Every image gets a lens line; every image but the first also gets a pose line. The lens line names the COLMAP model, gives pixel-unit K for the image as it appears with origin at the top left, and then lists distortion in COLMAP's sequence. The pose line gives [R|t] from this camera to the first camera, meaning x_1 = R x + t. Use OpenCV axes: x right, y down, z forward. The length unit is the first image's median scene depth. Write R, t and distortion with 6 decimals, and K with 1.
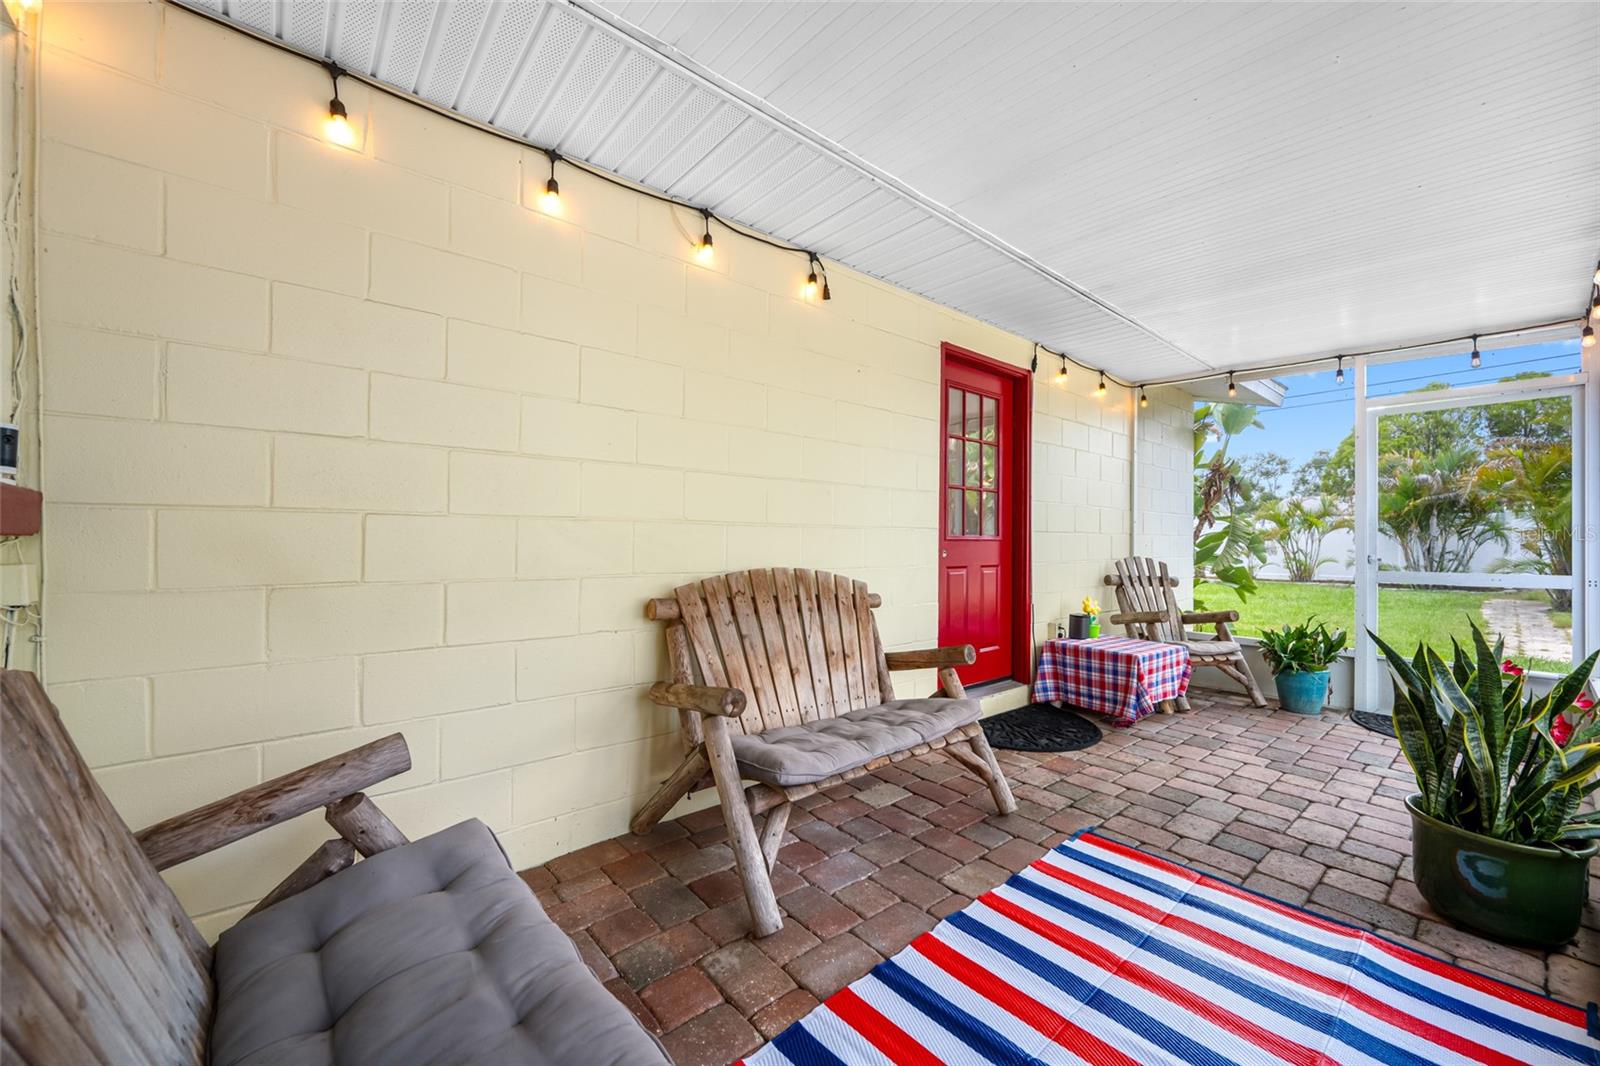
lens RADIAL K [[628.4, 0, 804.7], [0, 628.4, 531.8], [0, 0, 1]] dist [-0.001315, -0.000116]
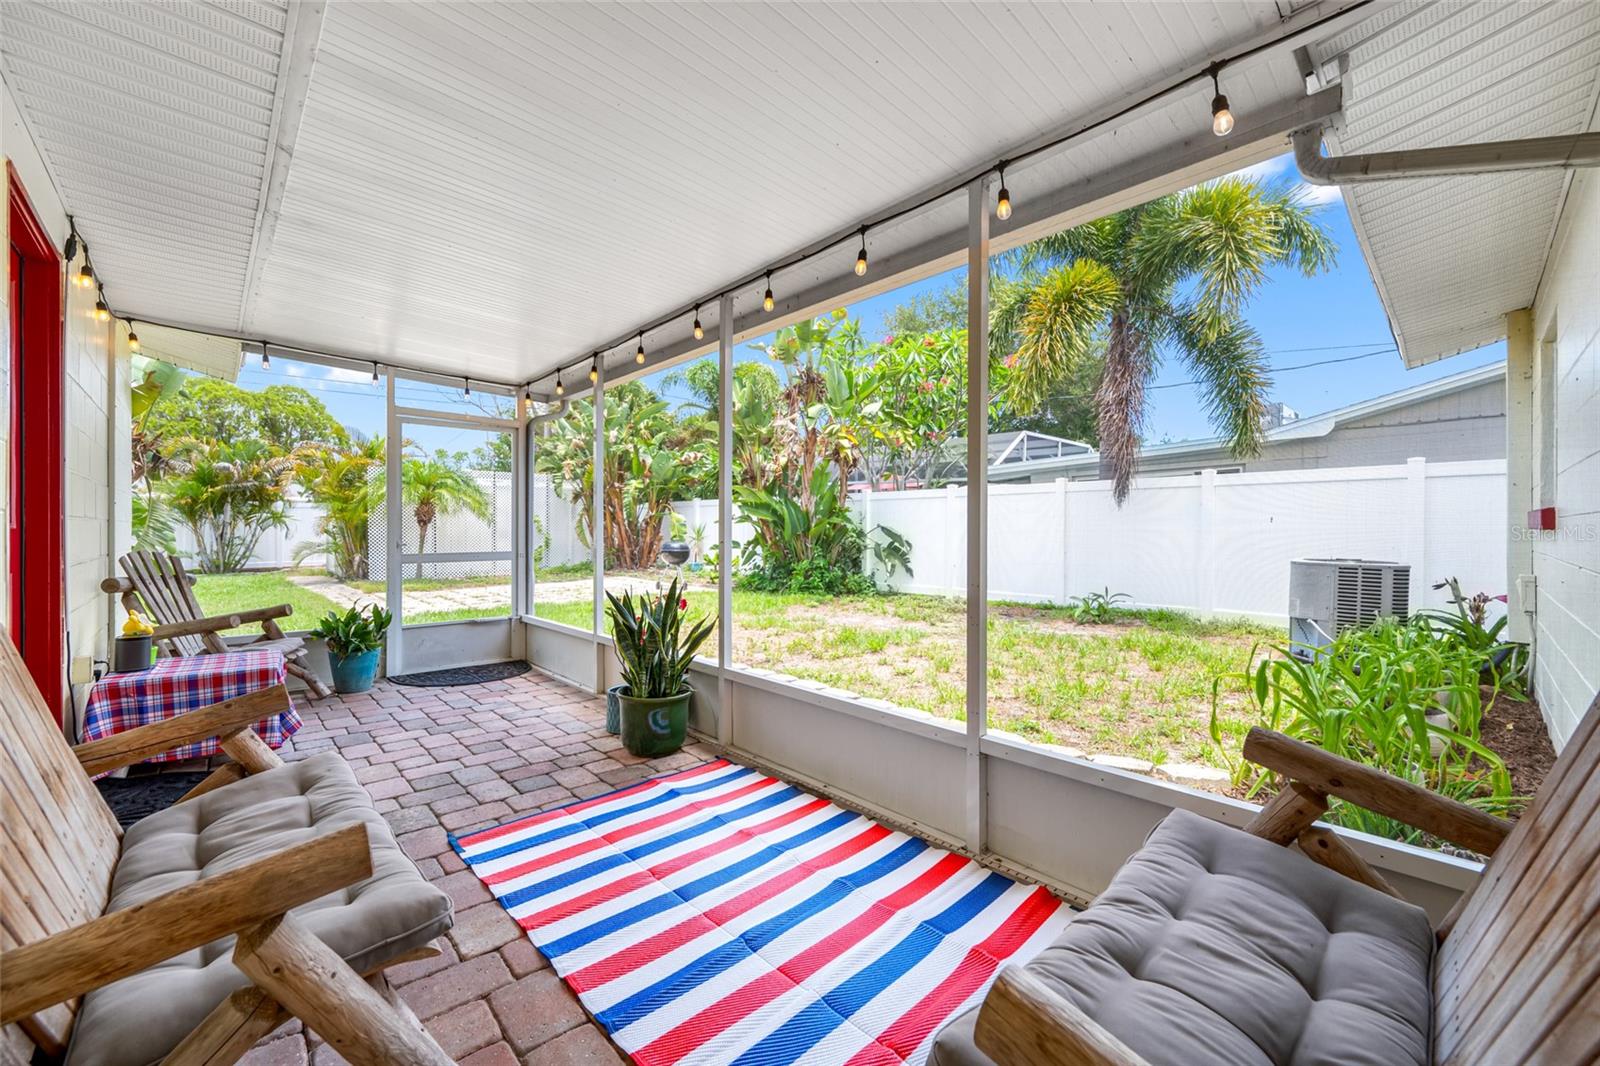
lens RADIAL K [[628.4, 0, 804.7], [0, 628.4, 531.8], [0, 0, 1]] dist [-0.001315, -0.000116]
pose [[-0.050723, -0.007705, 0.998683, -0.458969], [-0.015770, 0.999852, 0.006913, 0.001406], [-0.998588, -0.015398, -0.050837, 0.475146]]
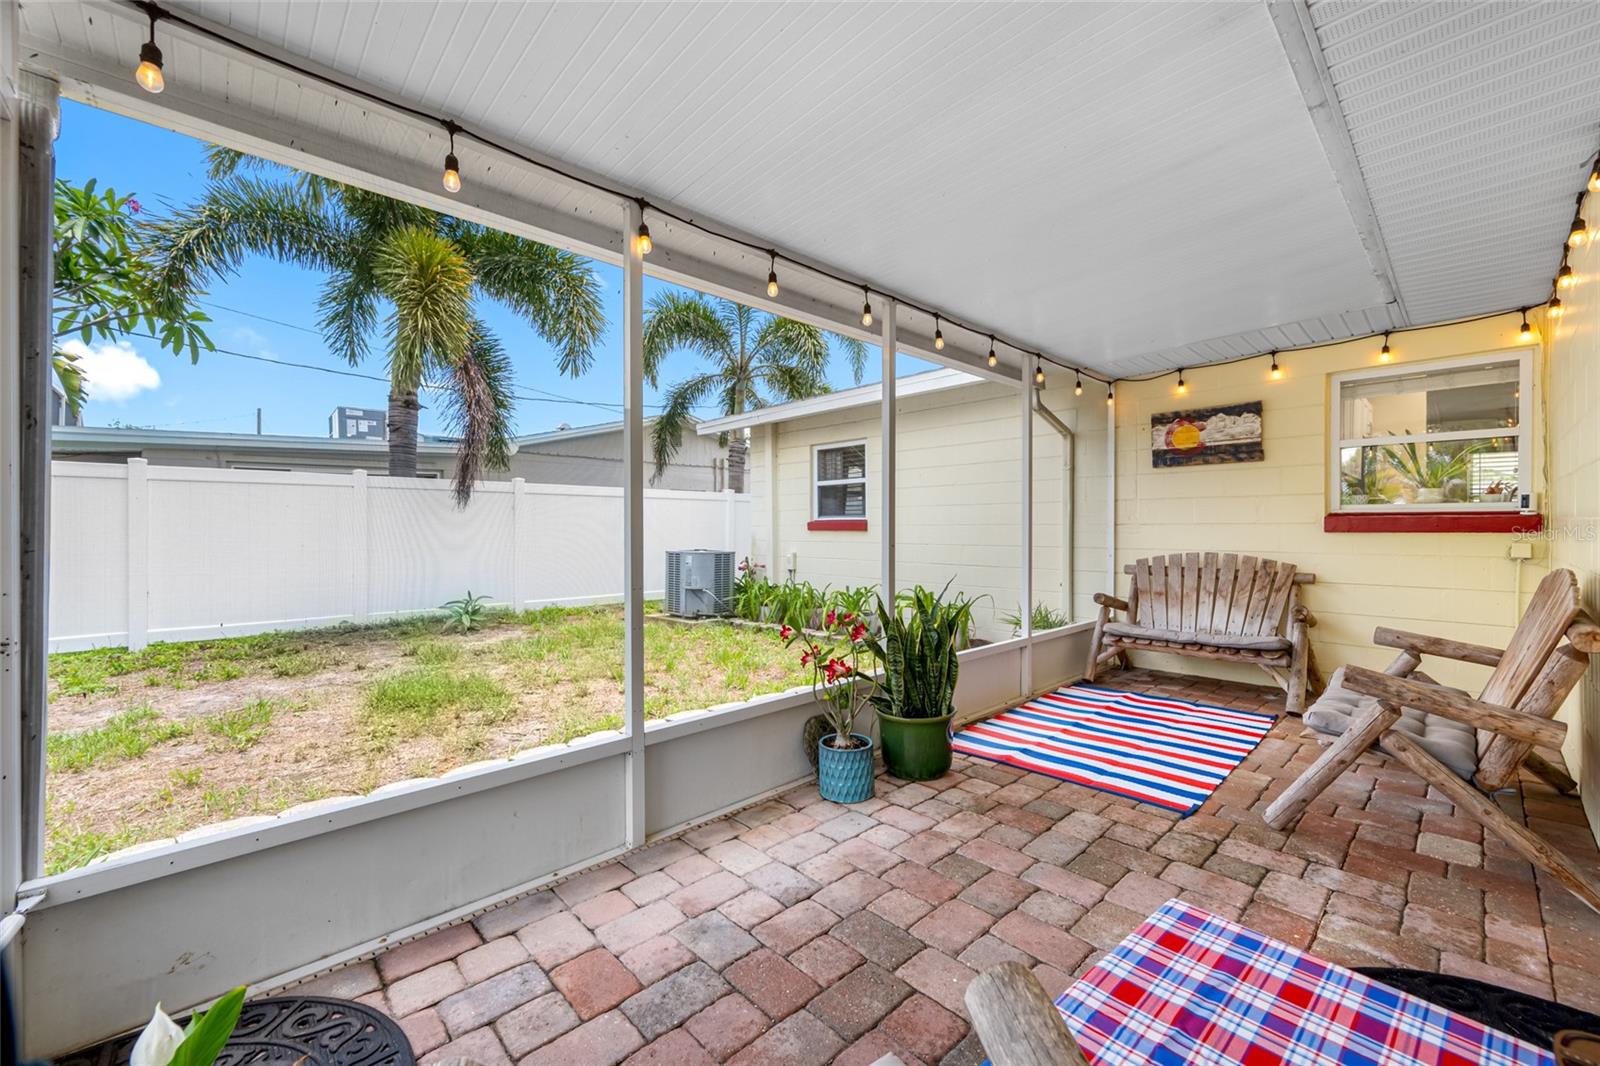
lens RADIAL K [[628.4, 0, 804.7], [0, 628.4, 531.8], [0, 0, 1]] dist [-0.001315, -0.000116]
pose [[-0.999024, 0.000075, -0.044175, 1.009290], [0.000524, 0.999948, -0.010146, 0.019529], [0.044172, -0.010160, -0.998972, 1.805059]]
